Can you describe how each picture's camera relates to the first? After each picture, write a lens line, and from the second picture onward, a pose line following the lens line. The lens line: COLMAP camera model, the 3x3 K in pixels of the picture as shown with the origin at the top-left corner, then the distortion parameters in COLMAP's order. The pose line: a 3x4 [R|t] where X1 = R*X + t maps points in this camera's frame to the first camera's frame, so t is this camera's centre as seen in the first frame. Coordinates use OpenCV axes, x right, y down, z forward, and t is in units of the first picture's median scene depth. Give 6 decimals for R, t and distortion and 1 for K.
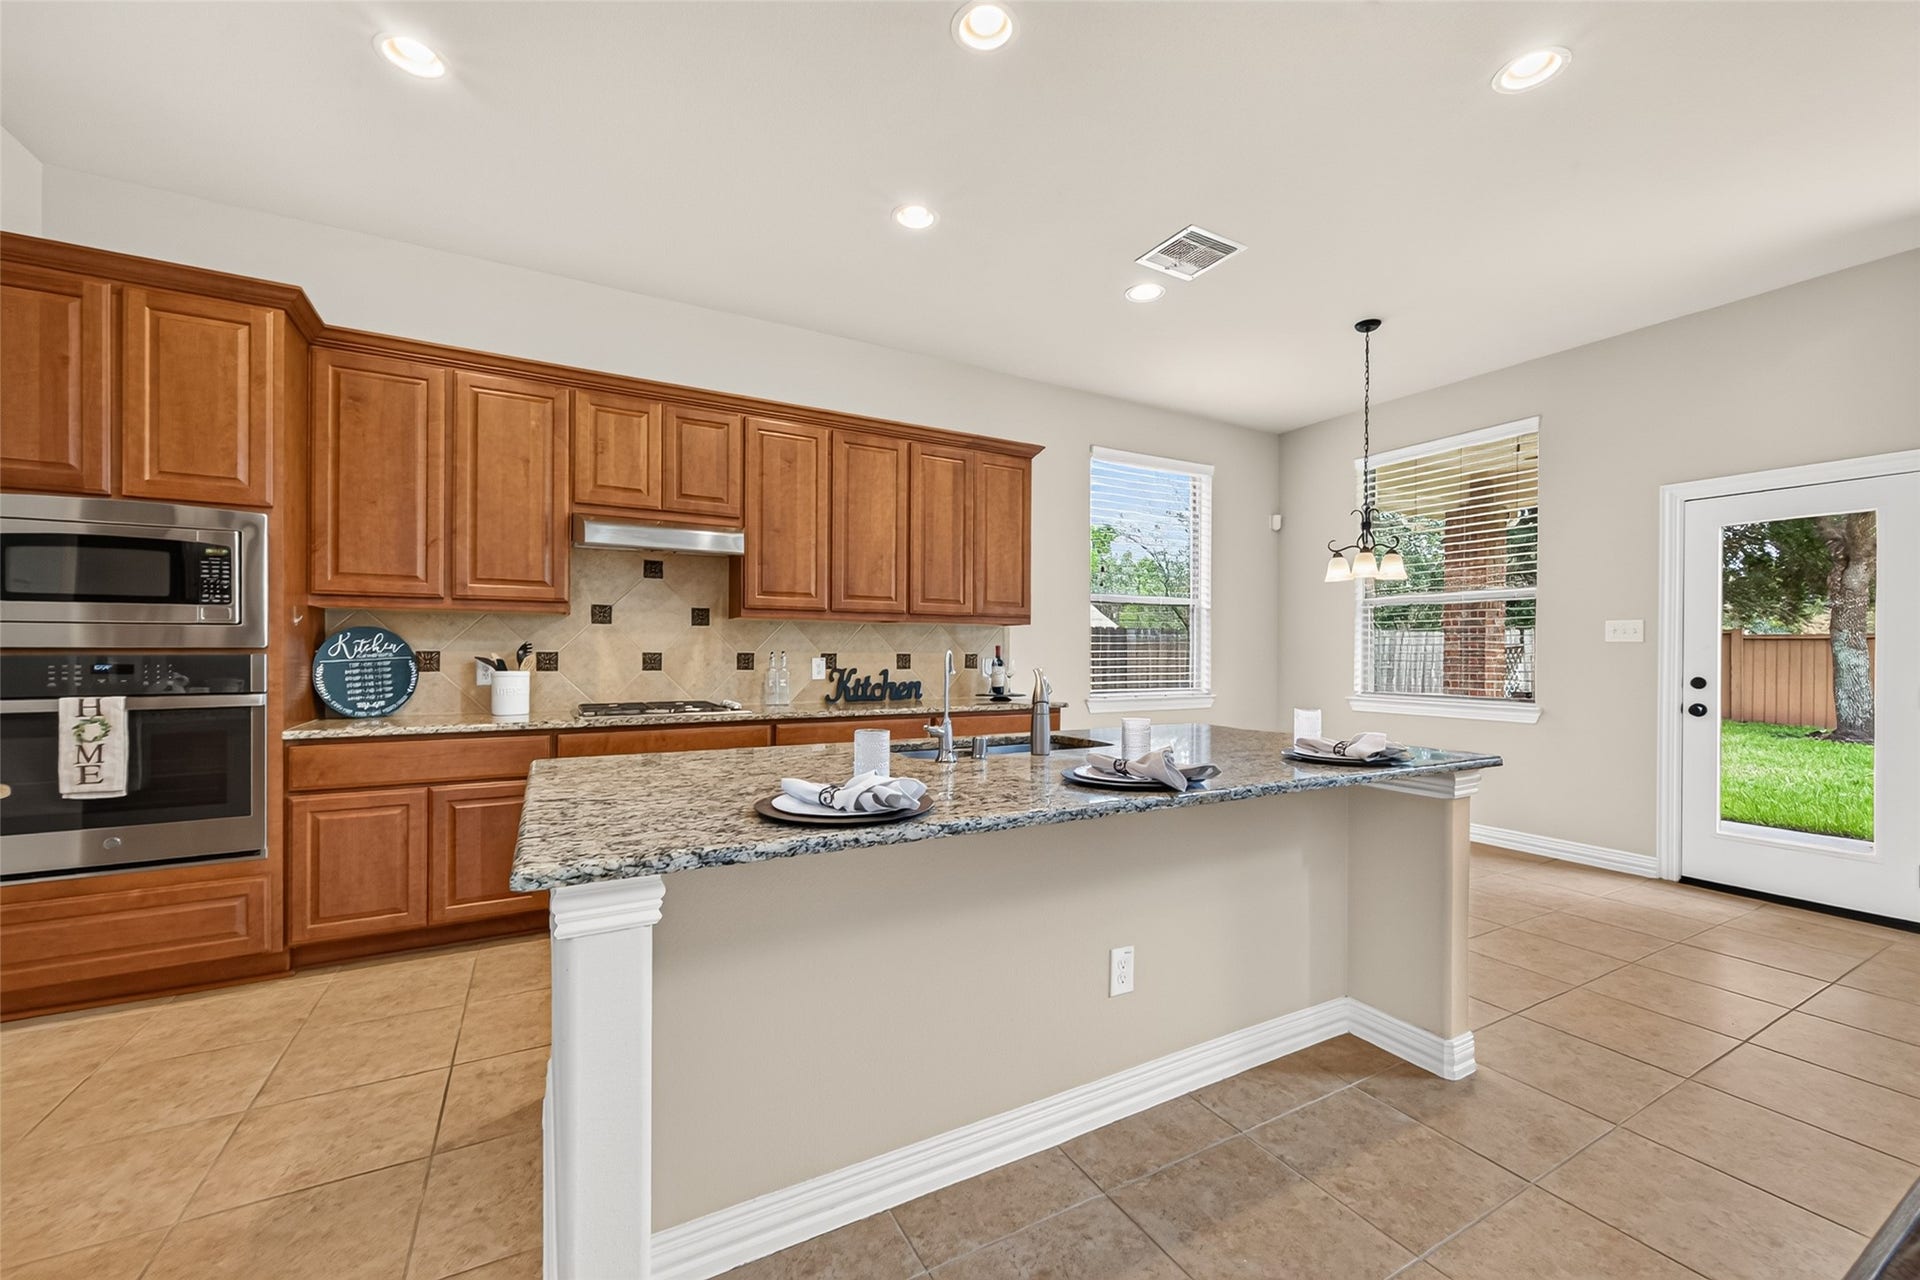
lens RADIAL K [[754.5, 0, 965.3], [0, 754.5, 654.1], [0, 0, 1]] dist [0.003226, -0.001788]
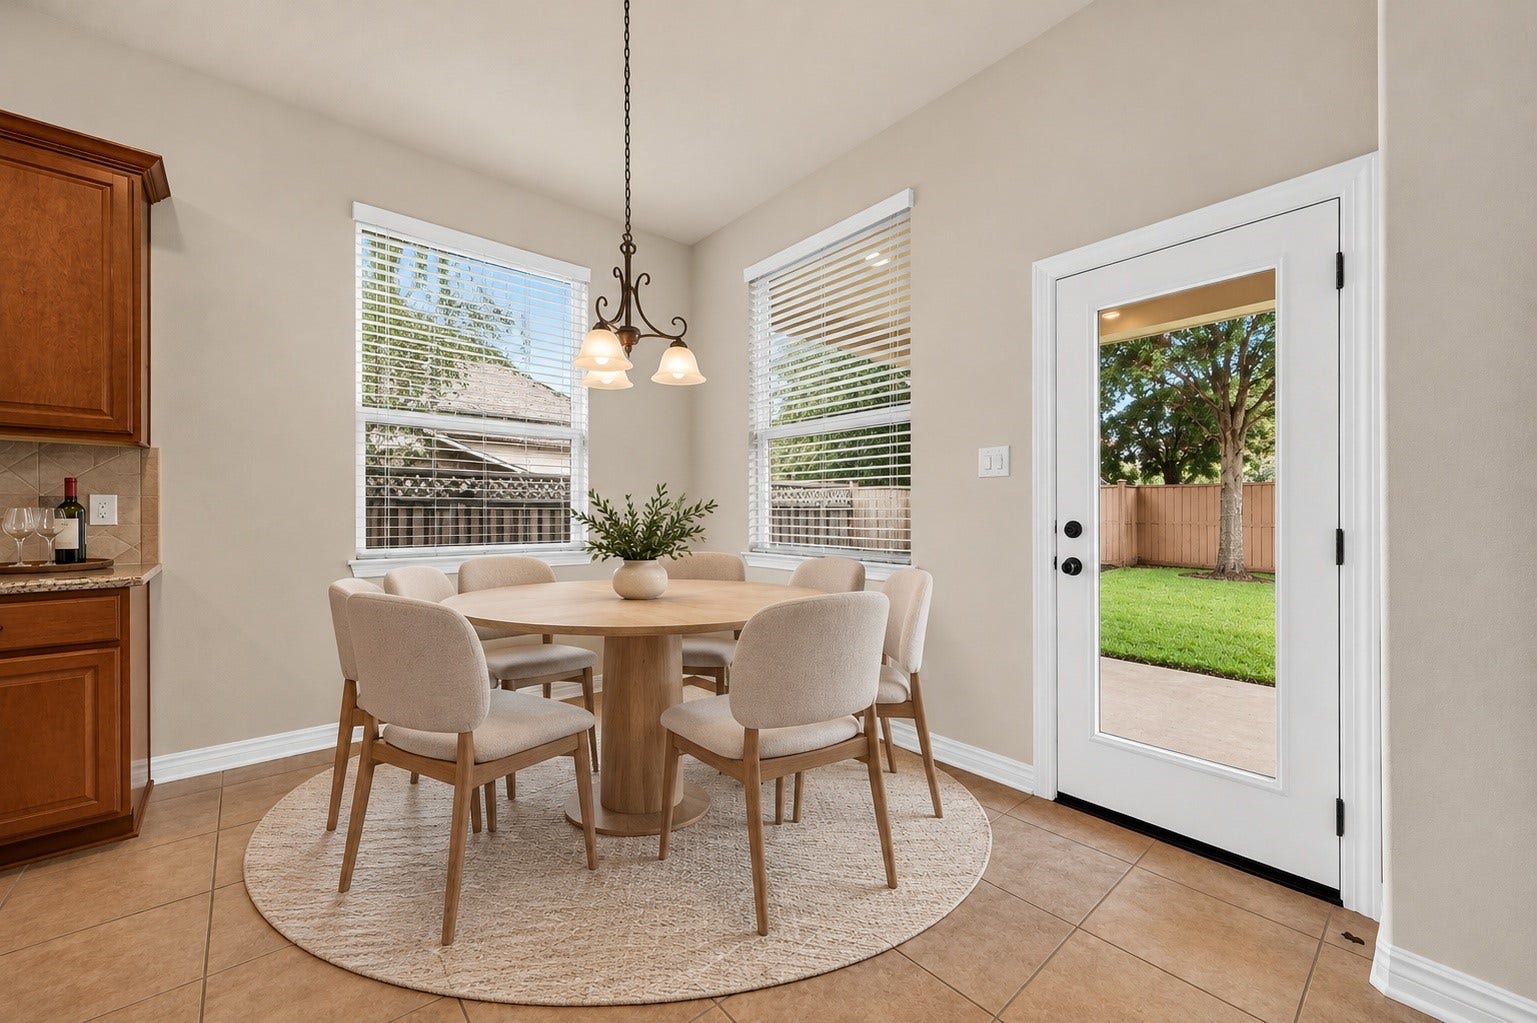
lens RADIAL K [[604.0, 0, 763.8], [0, 604.0, 504.9], [0, 0, 1]] dist [0.003226, -0.001788]
pose [[0.976691, -0.005432, 0.214584, 0.547863], [0.006694, 0.999964, -0.005159, 0.015770], [-0.214548, 0.006475, 0.976692, 0.488825]]
